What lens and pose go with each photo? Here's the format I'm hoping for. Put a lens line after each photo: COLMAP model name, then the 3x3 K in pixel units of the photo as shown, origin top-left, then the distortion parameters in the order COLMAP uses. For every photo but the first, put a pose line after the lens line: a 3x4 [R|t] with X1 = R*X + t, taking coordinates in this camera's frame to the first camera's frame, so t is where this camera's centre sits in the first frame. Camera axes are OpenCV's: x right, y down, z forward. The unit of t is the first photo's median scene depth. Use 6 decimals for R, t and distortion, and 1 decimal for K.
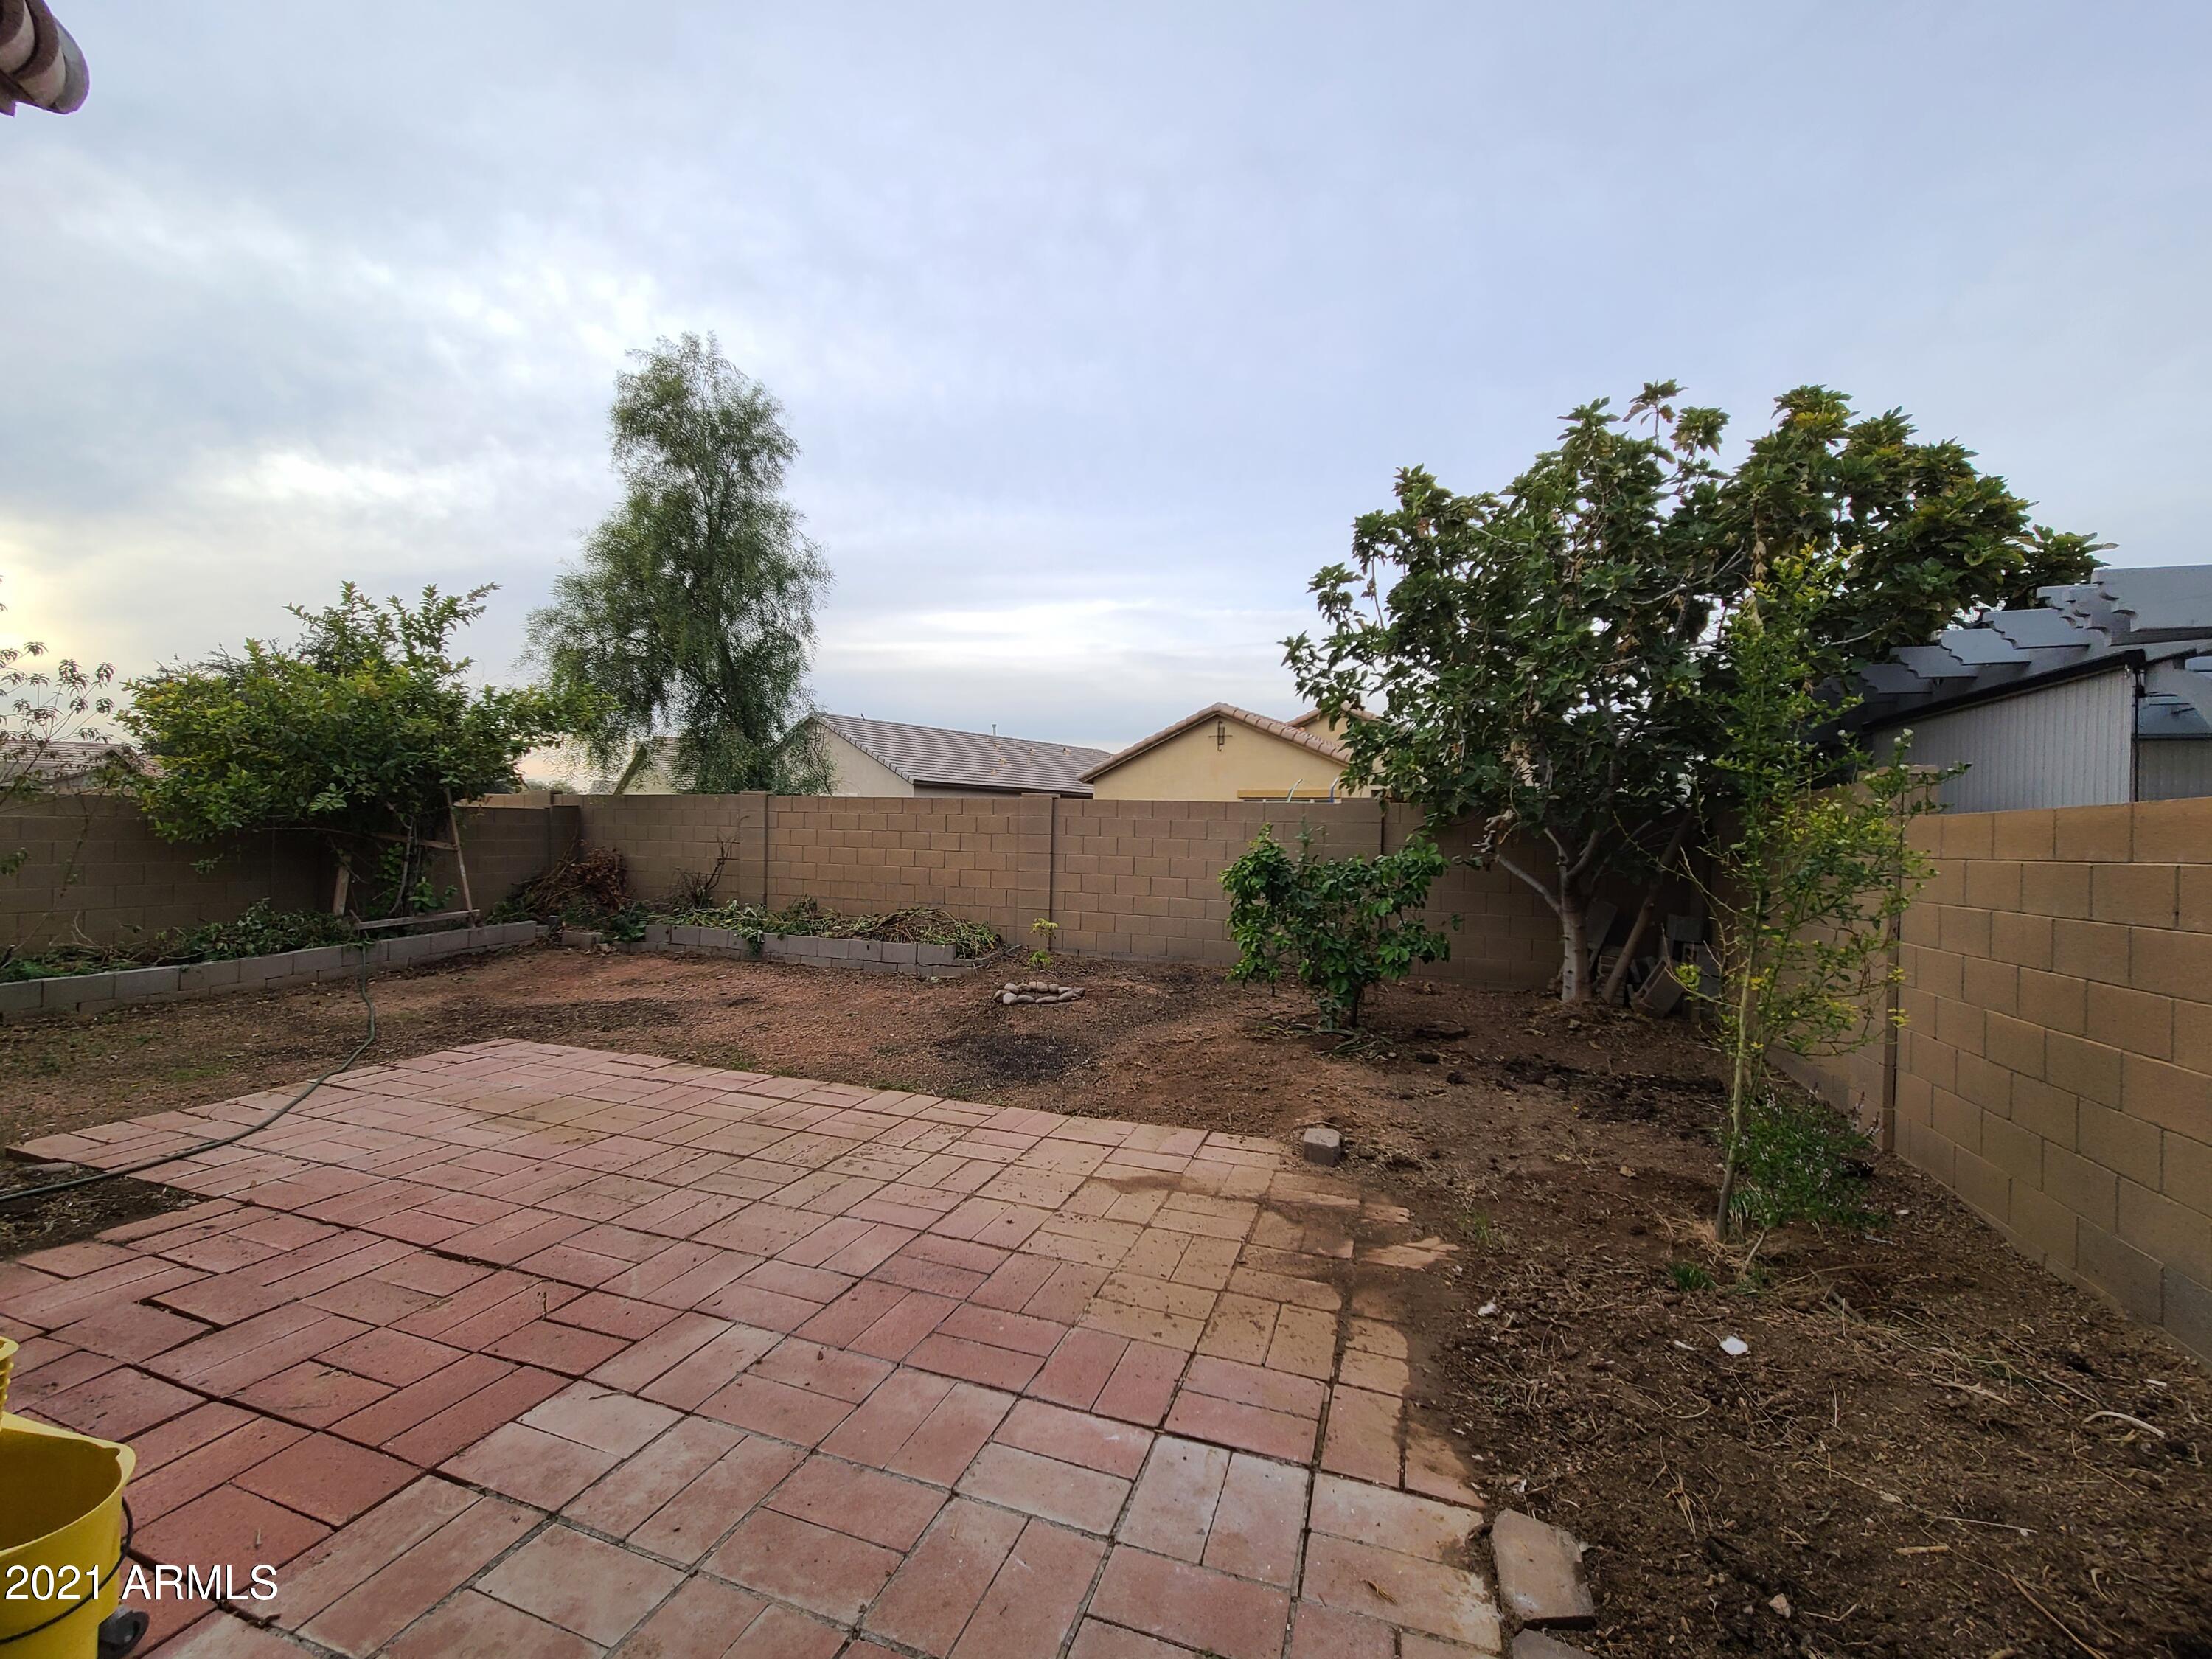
lens RADIAL K [[902.1, 0, 1102.2], [0, 902.1, 831.7], [0, 0, 1]] dist [-0.003975, -0.000410]
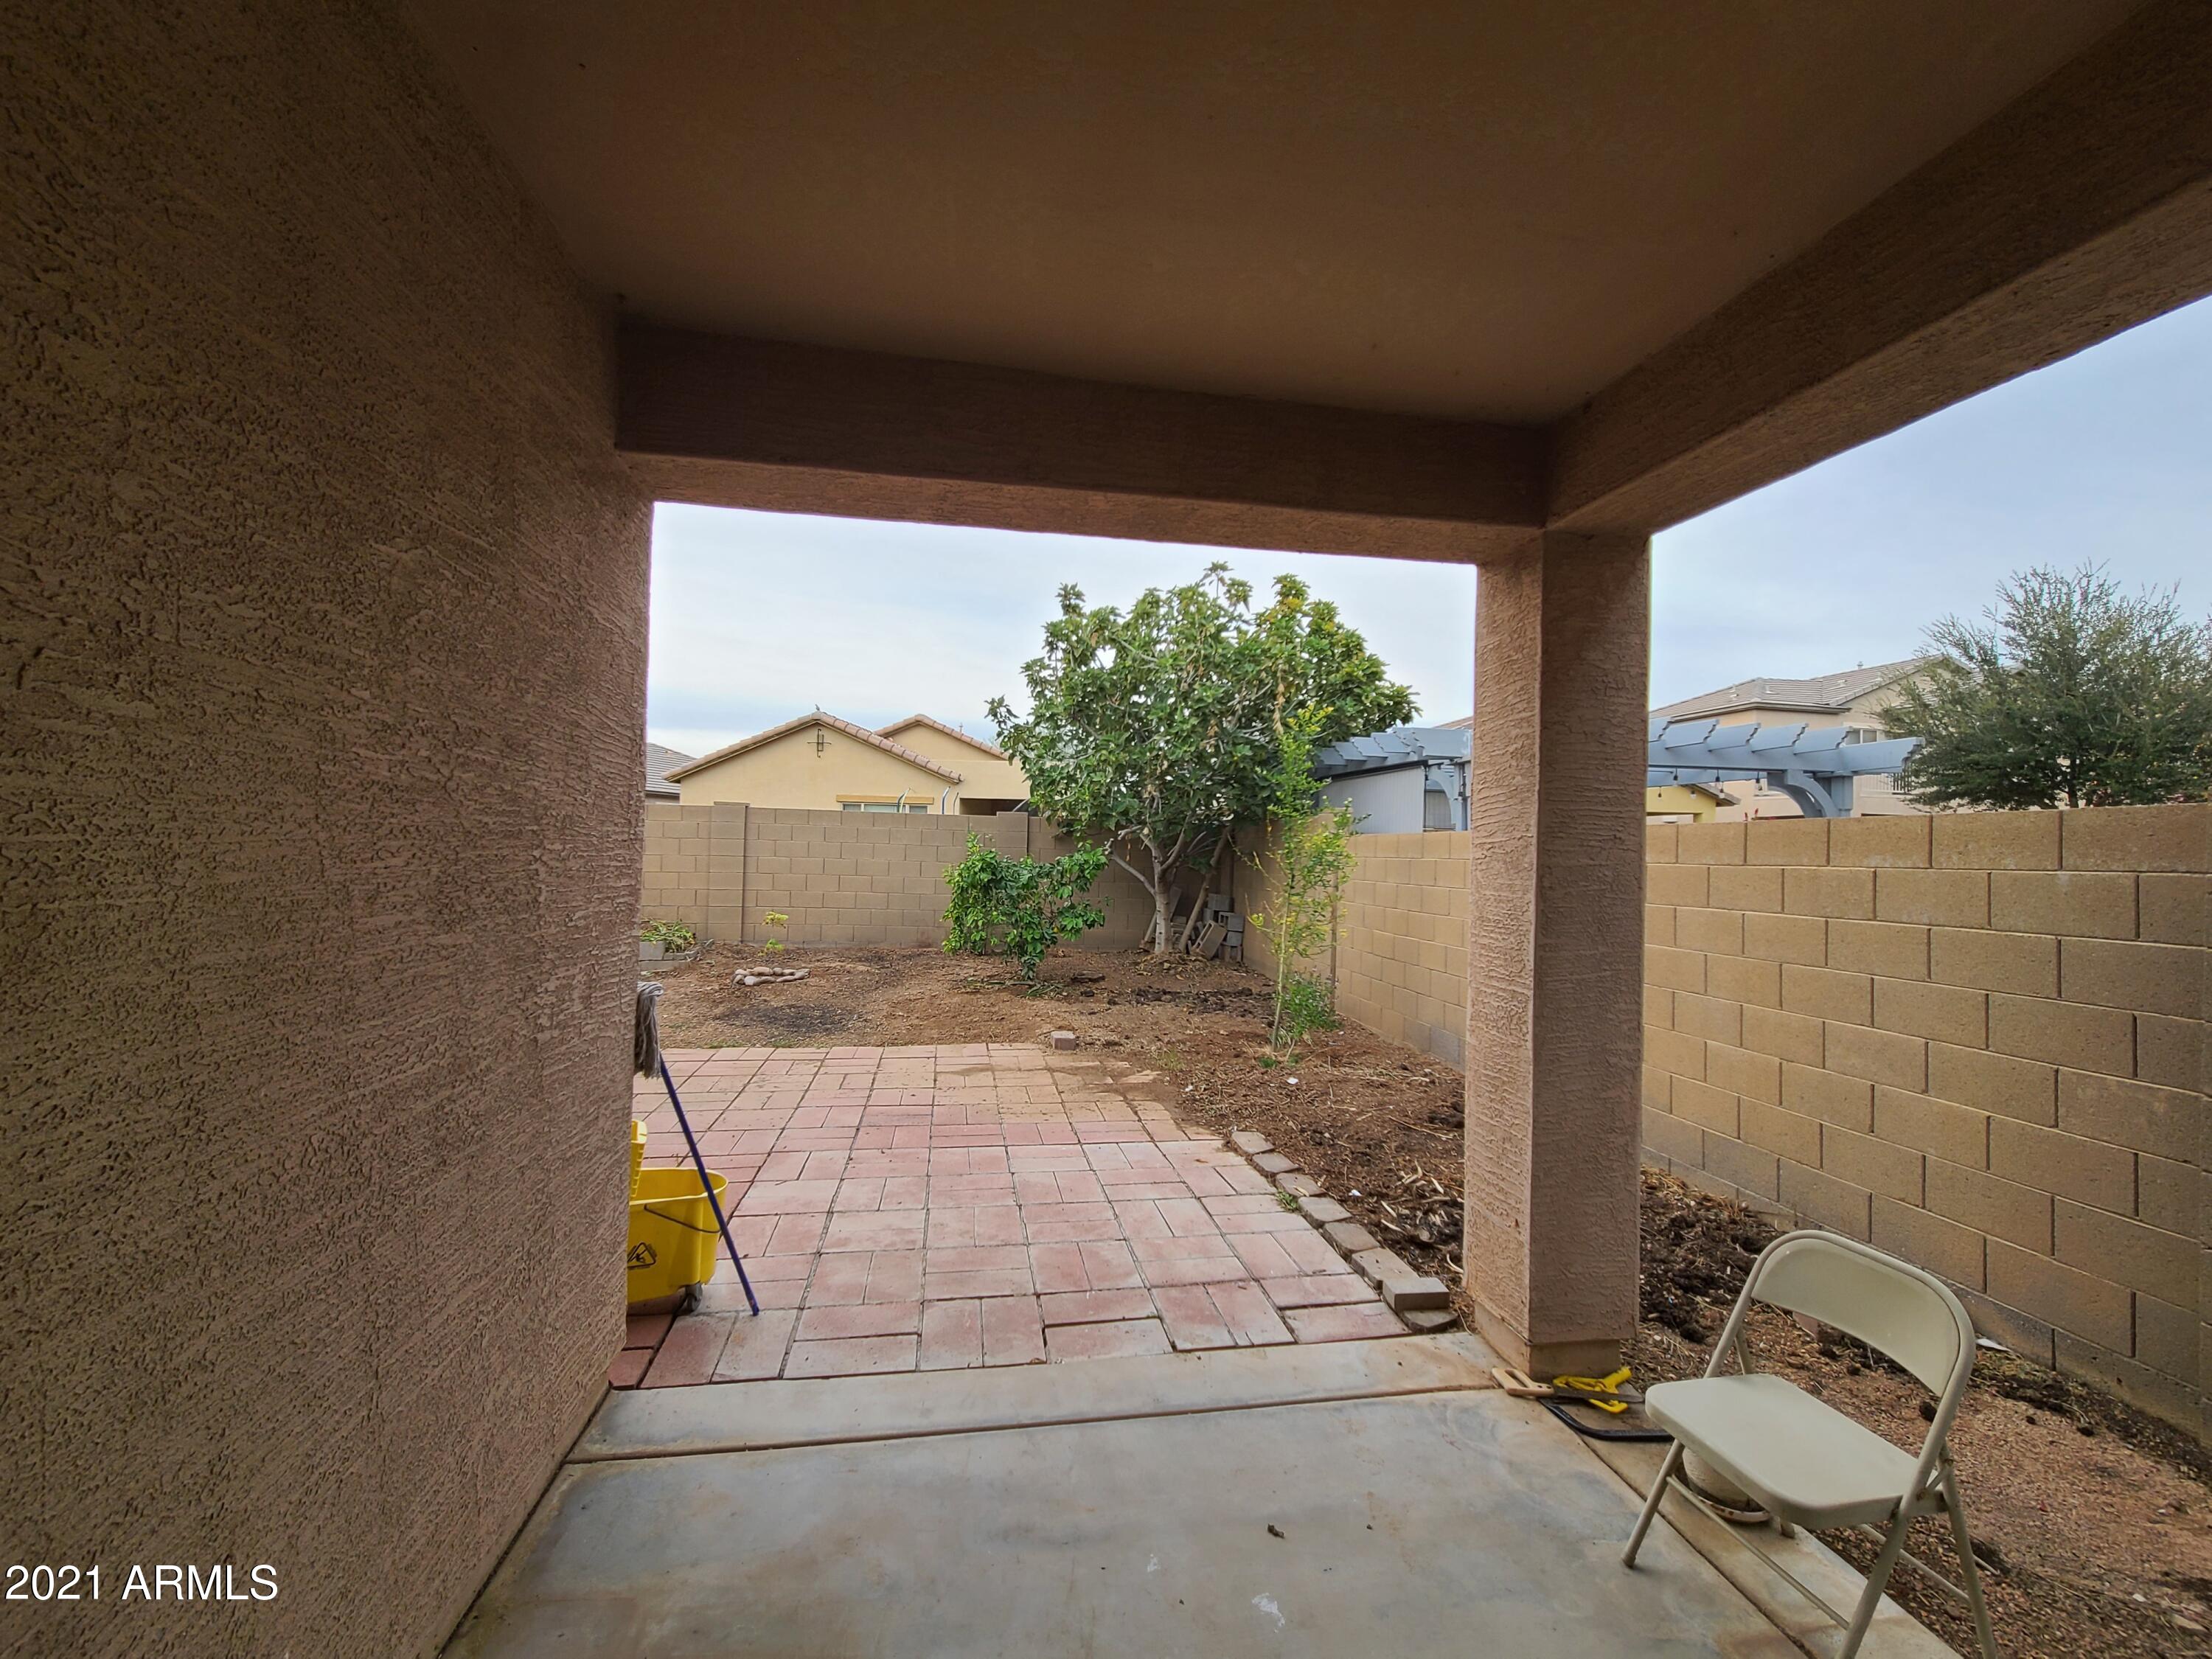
lens RADIAL K [[902.1, 0, 1102.2], [0, 902.1, 831.7], [0, 0, 1]] dist [-0.003975, -0.000410]
pose [[0.873870, 0.005968, 0.486122, -0.417125], [-0.006558, 0.999978, -0.000487, -0.017126], [-0.486115, -0.002762, 0.873891, -0.374382]]
